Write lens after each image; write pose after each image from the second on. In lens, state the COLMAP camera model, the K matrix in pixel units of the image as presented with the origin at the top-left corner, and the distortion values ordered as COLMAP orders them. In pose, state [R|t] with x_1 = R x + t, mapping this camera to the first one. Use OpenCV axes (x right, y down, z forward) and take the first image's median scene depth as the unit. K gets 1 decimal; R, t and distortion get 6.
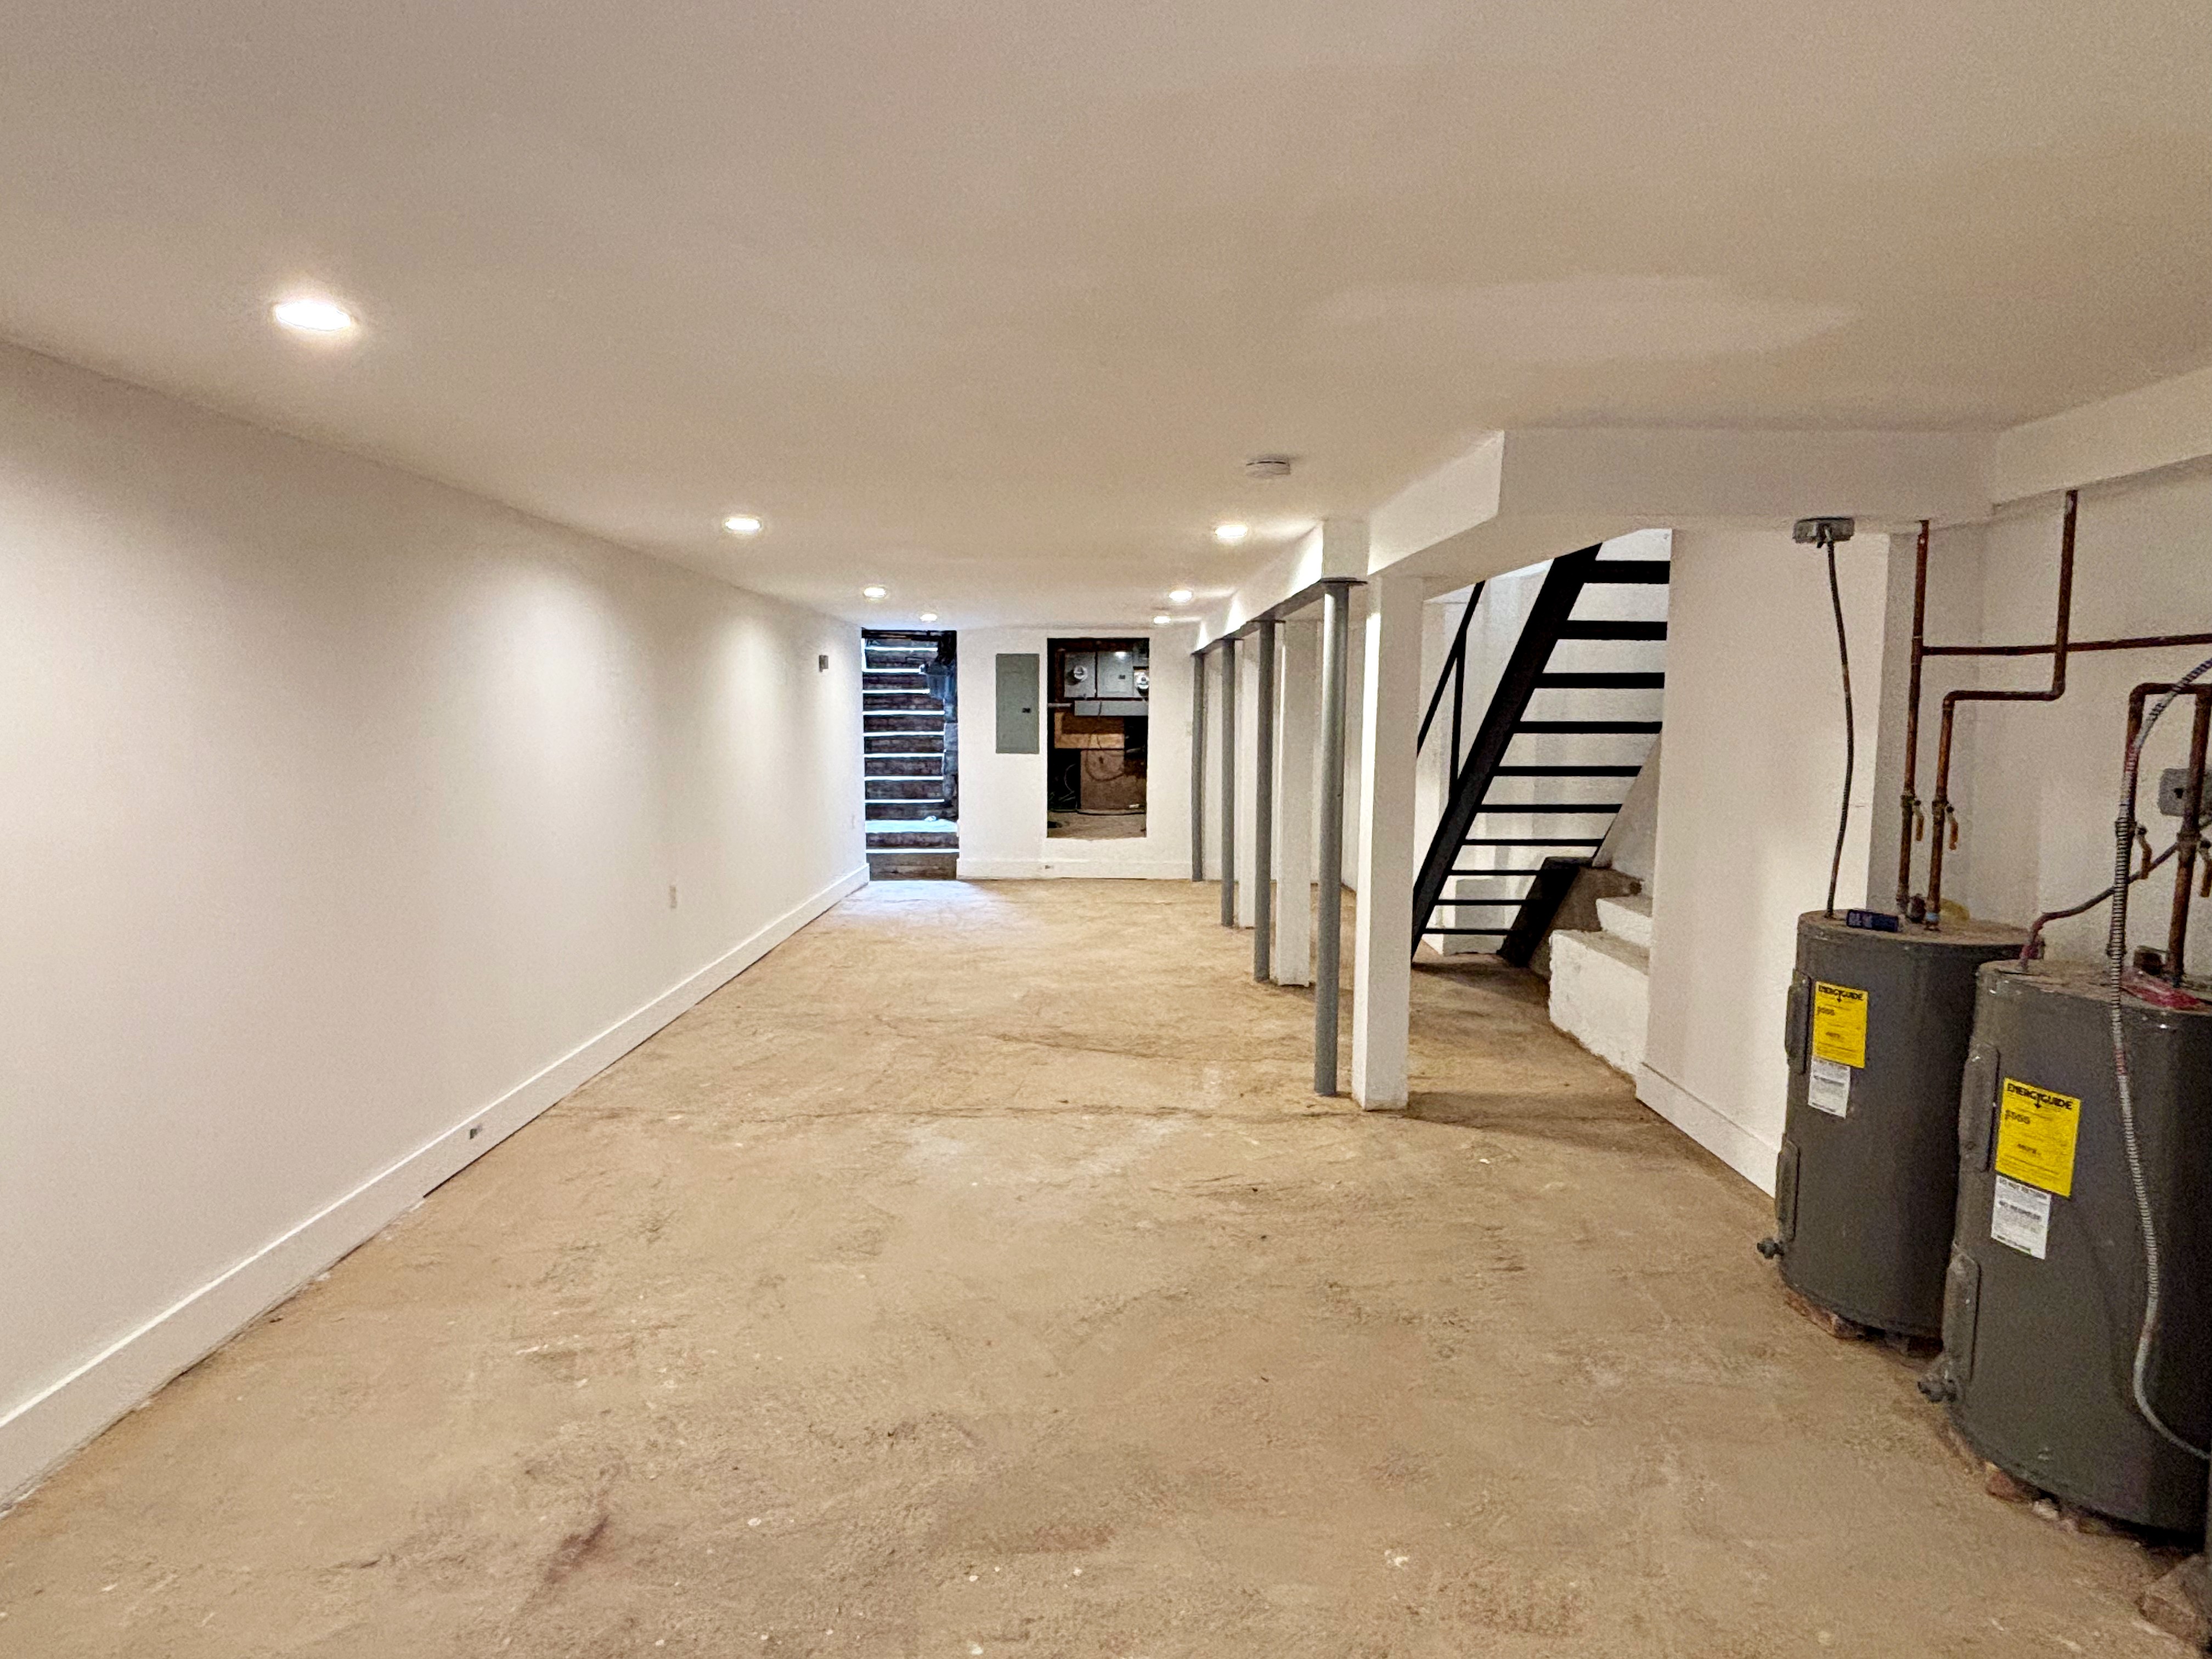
lens RADIAL K [[1161.0, 0, 1103.8], [0, 1161.0, 826.6], [0, 0, 1]] dist [-0.000287, -0.000019]
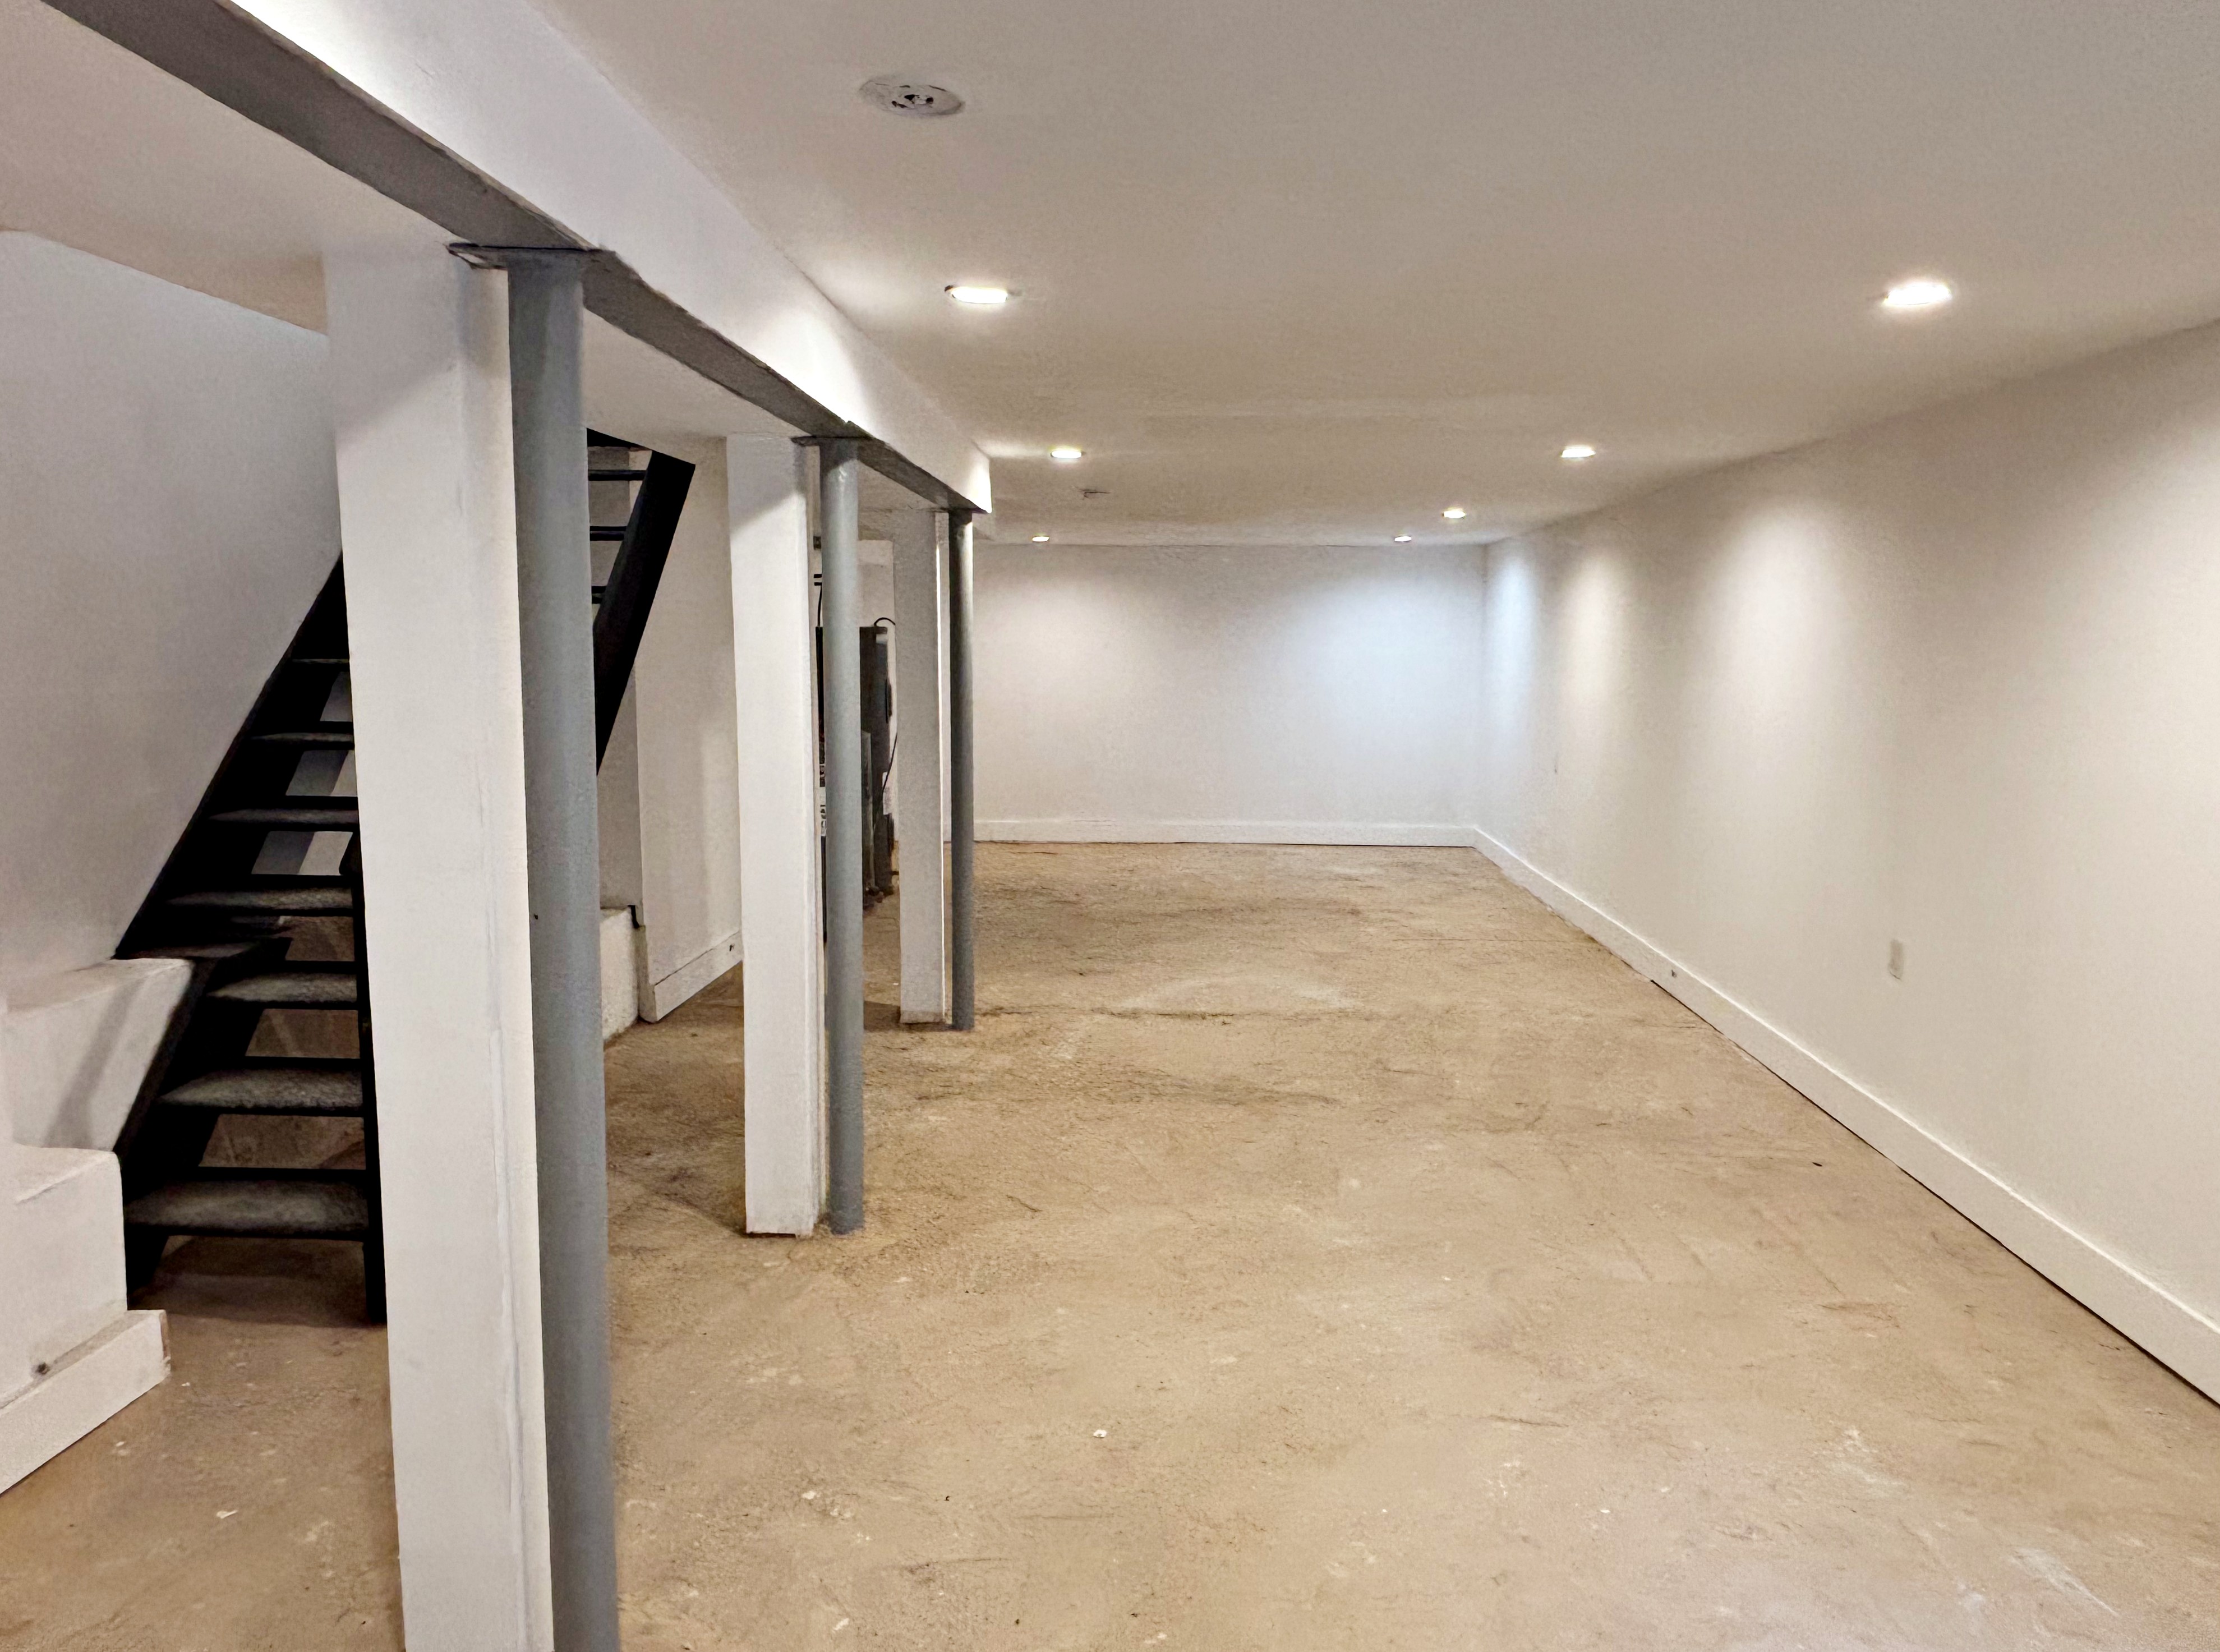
lens RADIAL K [[1421.7, 0, 1111.2], [0, 1421.7, 826.8], [0, 0, 1]] dist [-0.000091, 0.000062]
pose [[-0.998539, -0.013945, 0.052207, 0.003052], [-0.001900, 0.974591, 0.223984, -0.176772], [-0.054004, 0.223558, -0.973193, 1.793297]]
